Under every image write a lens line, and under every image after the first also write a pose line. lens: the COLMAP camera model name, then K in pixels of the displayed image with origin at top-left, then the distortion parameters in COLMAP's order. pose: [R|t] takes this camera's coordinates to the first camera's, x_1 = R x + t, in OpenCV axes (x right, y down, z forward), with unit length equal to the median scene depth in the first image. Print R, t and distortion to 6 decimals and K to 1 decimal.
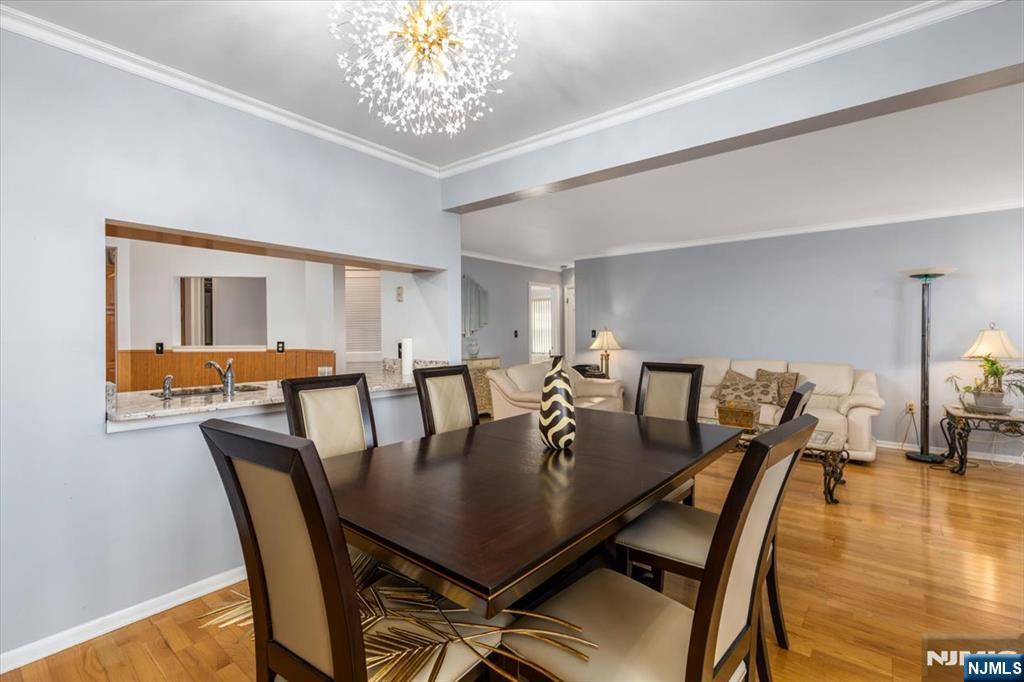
lens RADIAL K [[464.7, 0, 512.5], [0, 464.7, 333.6], [0, 0, 1]] dist [0.007889, -0.000079]
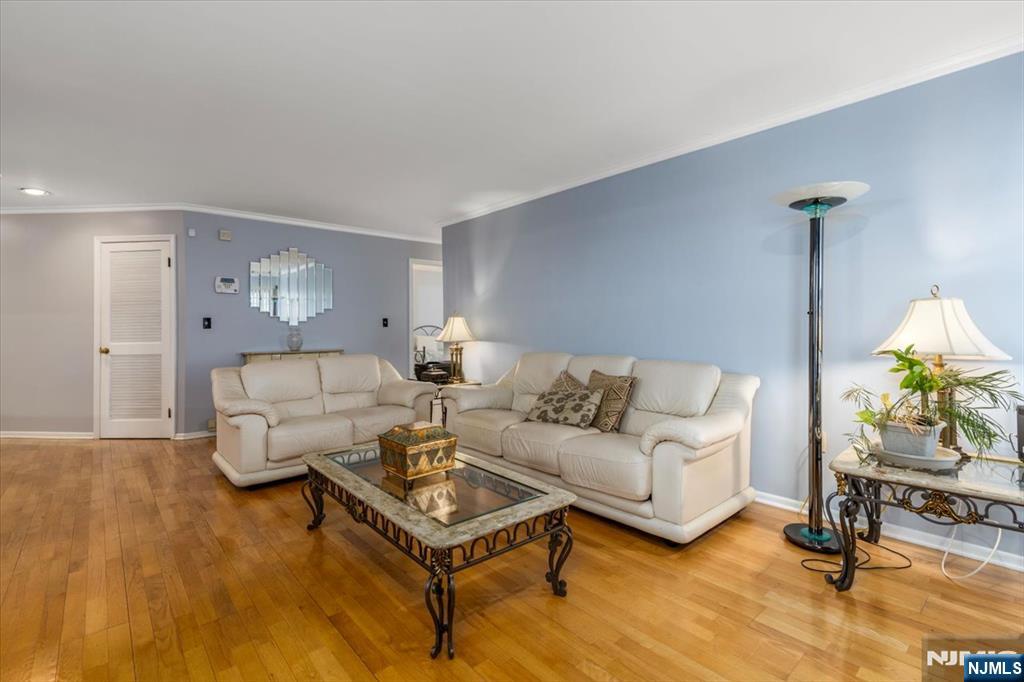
lens RADIAL K [[466.4, 0, 517.7], [0, 466.4, 327.5], [0, 0, 1]] dist [0.004000, 0.000219]
pose [[0.986670, -0.000137, -0.162732, 0.624186], [-0.001202, 0.999966, -0.008127, 0.025890], [0.162728, 0.008214, 0.986637, 0.403737]]
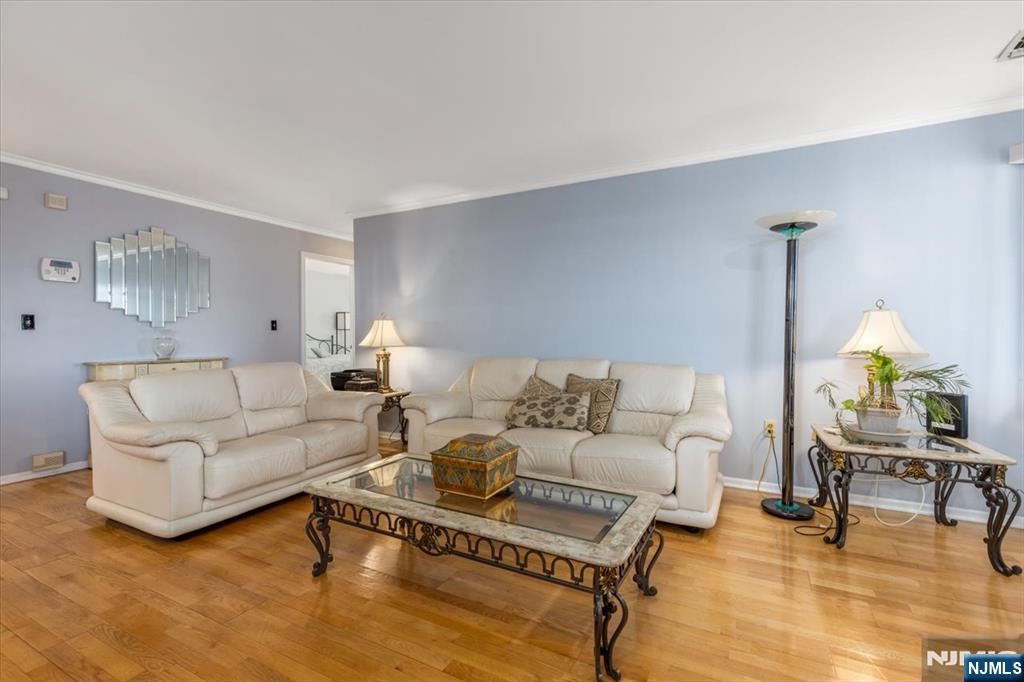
lens RADIAL K [[464.2, 0, 512.8], [0, 464.2, 342.8], [0, 0, 1]] dist [0.005150, 0.000334]
pose [[0.982149, 0.002950, 0.188084, 0.383572], [-0.004864, 0.999941, 0.009716, 0.031000], [-0.188044, -0.010457, 0.982105, 0.438240]]
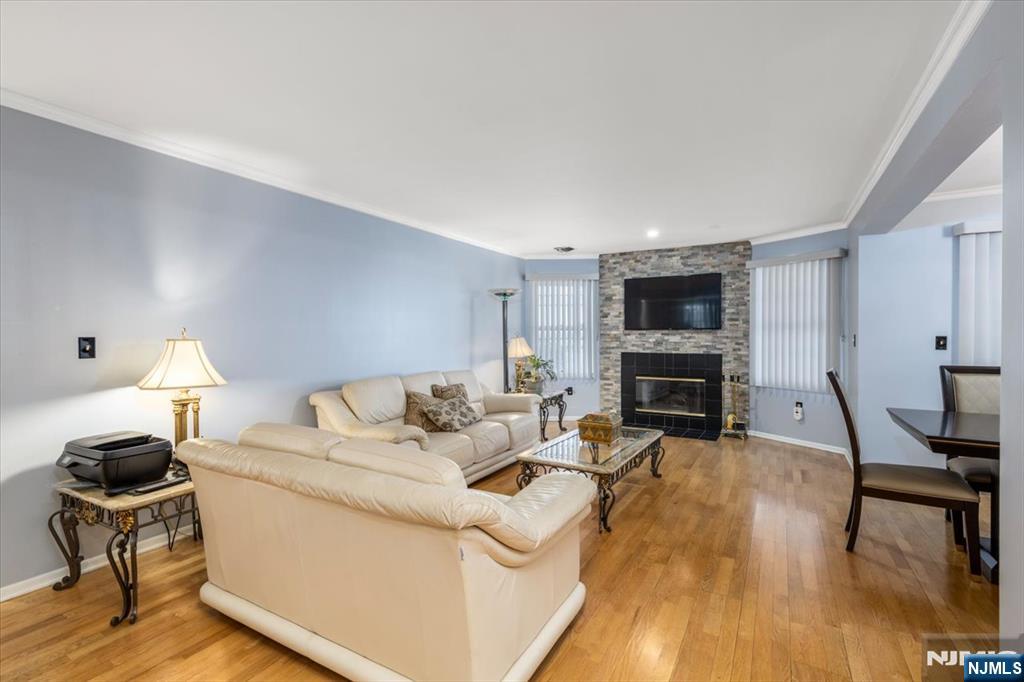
lens RADIAL K [[464.7, 0, 512.5], [0, 464.7, 333.6], [0, 0, 1]] dist [0.007889, -0.000079]
pose [[-0.158941, 0.009907, 0.987238, -0.353446], [0.007539, 0.999933, -0.008820, -0.007451], [-0.987259, 0.006041, -0.159005, 1.167900]]
